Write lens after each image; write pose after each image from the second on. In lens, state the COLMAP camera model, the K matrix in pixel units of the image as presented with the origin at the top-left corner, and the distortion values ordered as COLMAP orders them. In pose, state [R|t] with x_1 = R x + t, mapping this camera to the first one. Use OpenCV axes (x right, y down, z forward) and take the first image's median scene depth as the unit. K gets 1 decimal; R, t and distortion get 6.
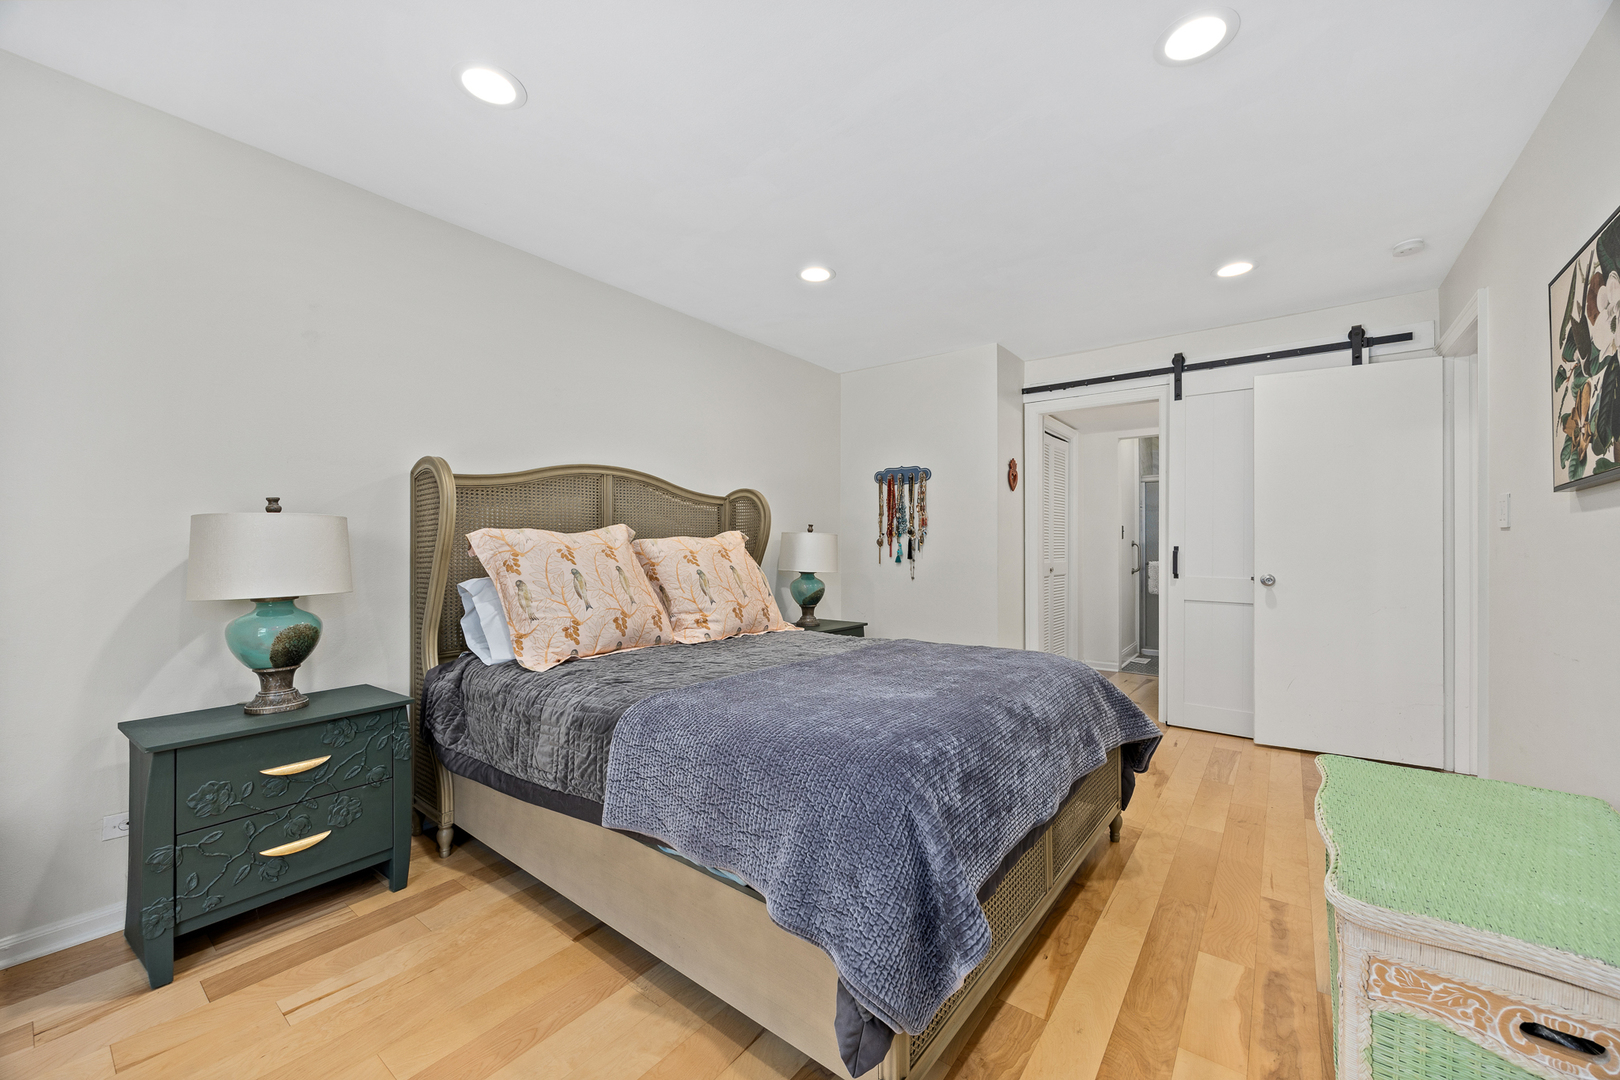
lens RADIAL K [[614.3, 0, 821.6], [0, 614.3, 551.9], [0, 0, 1]] dist [0.000504, 0.000105]
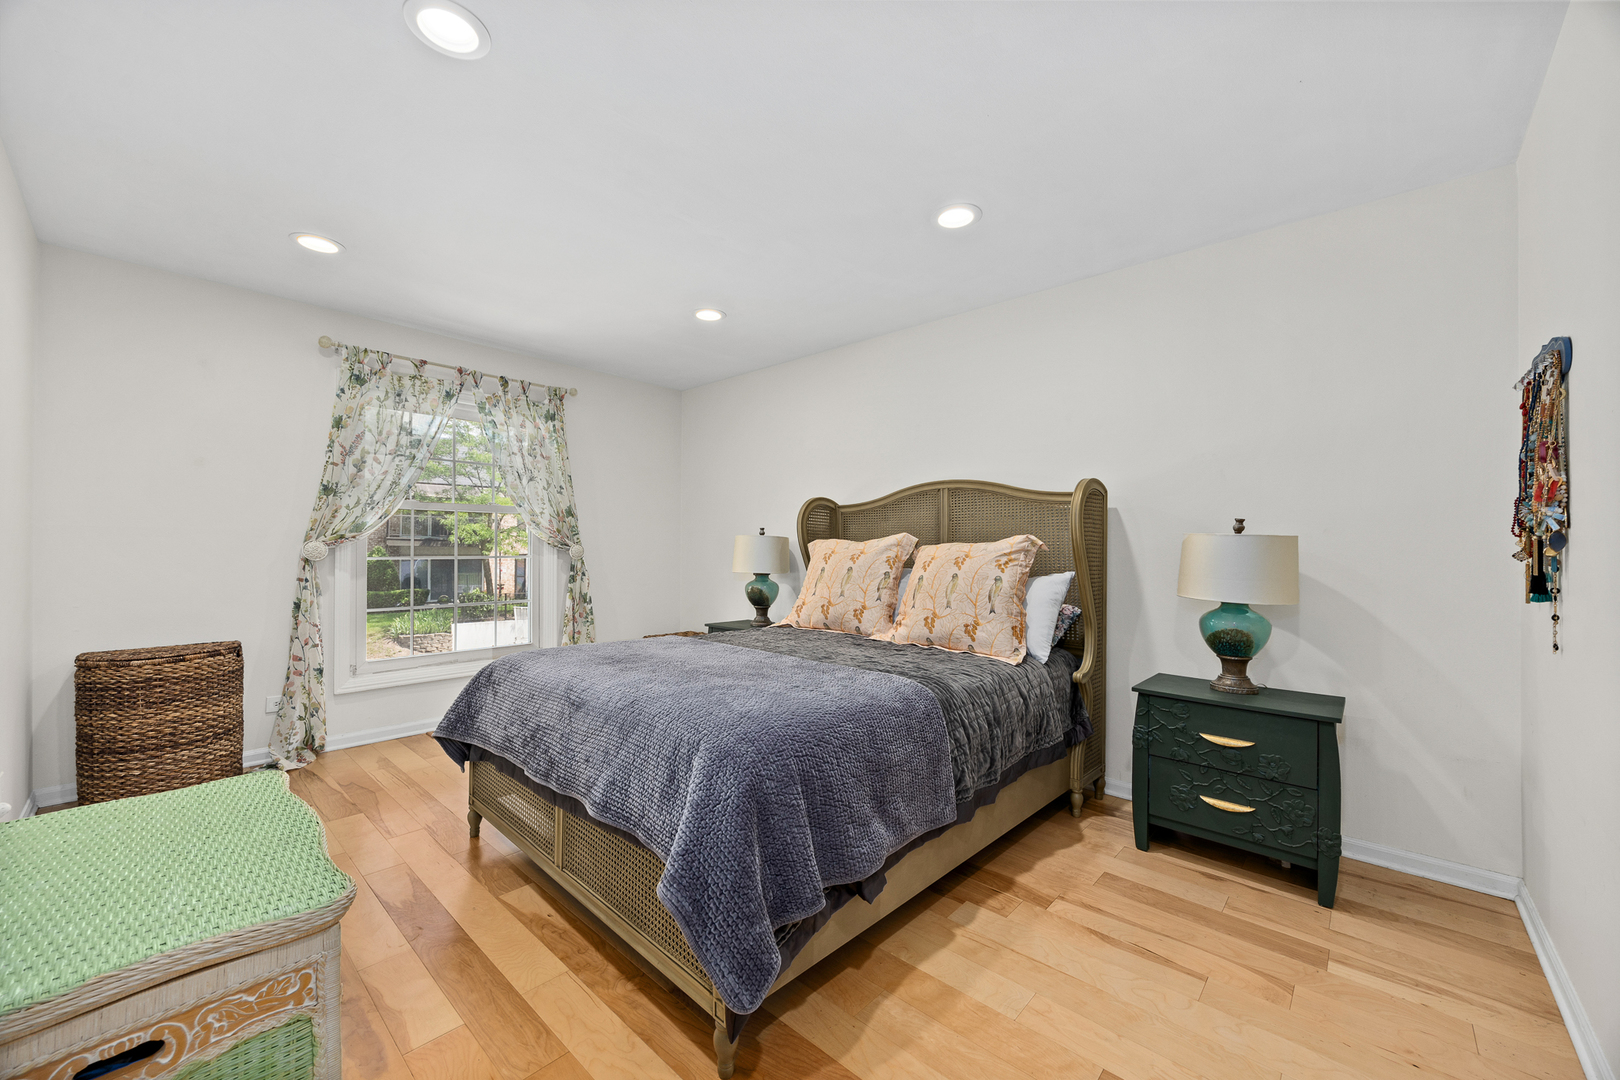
lens RADIAL K [[614.3, 0, 821.6], [0, 614.3, 551.9], [0, 0, 1]] dist [0.000504, 0.000105]
pose [[-0.081546, 0.010512, -0.996614, 0.820138], [-0.013972, 0.999834, 0.011689, -0.019978], [0.996572, 0.014878, -0.081386, 0.895150]]
